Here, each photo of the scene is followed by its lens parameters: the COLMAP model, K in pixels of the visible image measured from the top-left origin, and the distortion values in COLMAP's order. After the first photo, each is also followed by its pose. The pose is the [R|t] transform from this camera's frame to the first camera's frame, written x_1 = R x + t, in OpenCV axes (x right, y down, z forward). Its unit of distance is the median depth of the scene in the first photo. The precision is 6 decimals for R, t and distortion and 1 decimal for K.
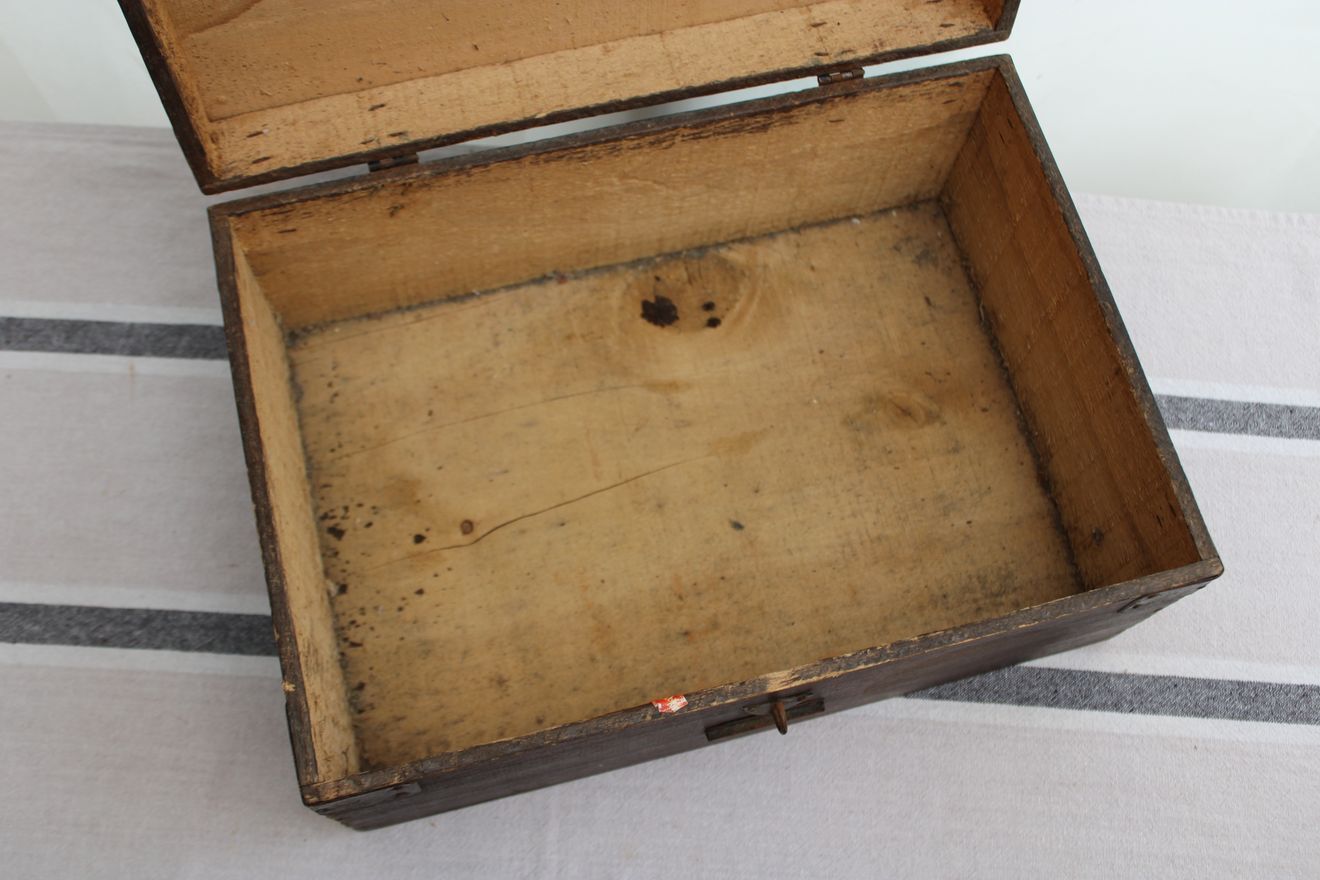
lens RADIAL K [[1390.5, 0, 660.0], [0, 1390.5, 440.0], [0, 0, 1]] dist [-0.108993, 0.129876]
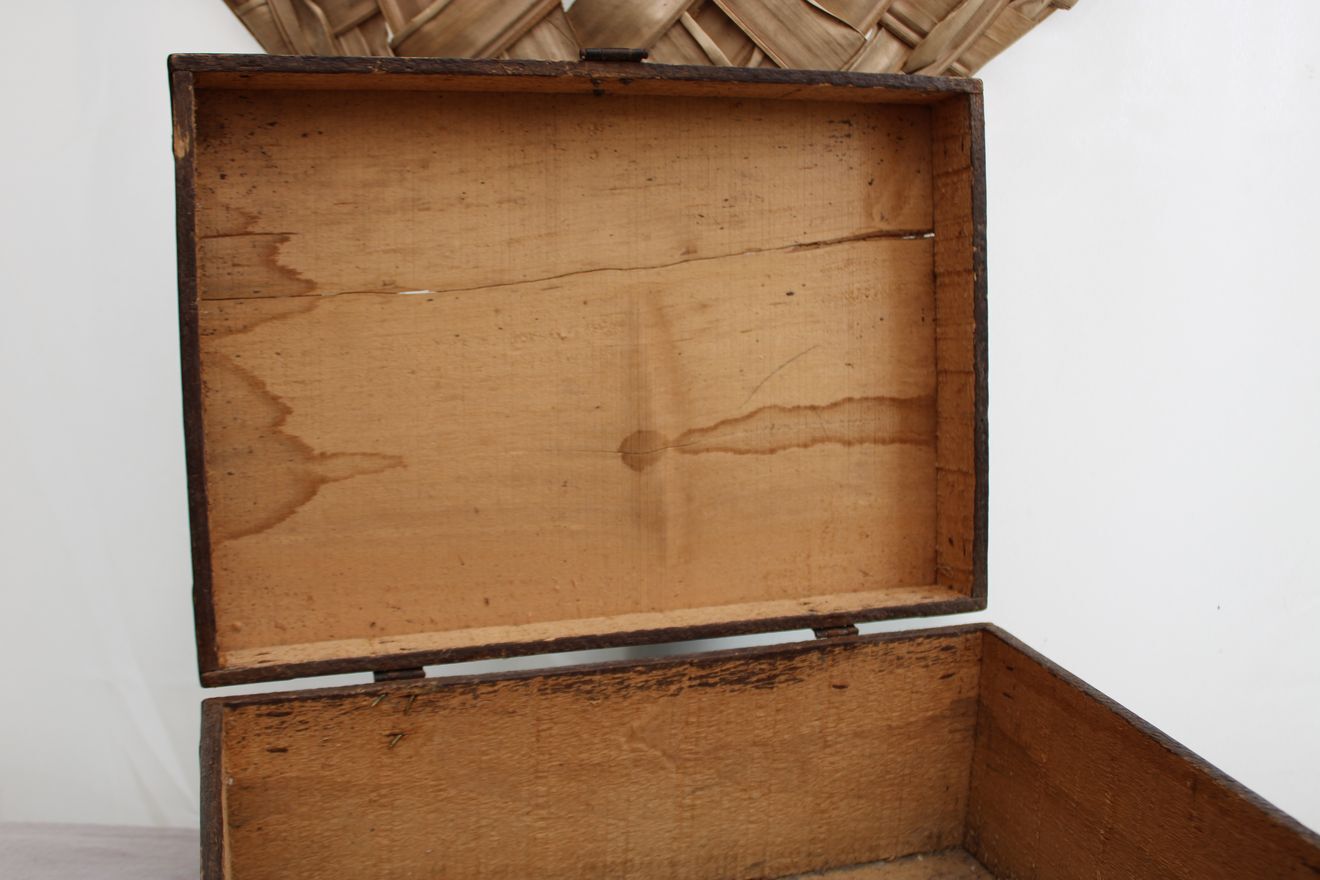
lens RADIAL K [[1390.5, 0, 660.0], [0, 1390.5, 440.0], [0, 0, 1]] dist [-0.108993, 0.129876]
pose [[0.997850, -0.036812, 0.054218, -0.052723], [0.065534, 0.560078, -0.825844, 0.506465], [0.000035, 0.827622, 0.561286, 0.293375]]
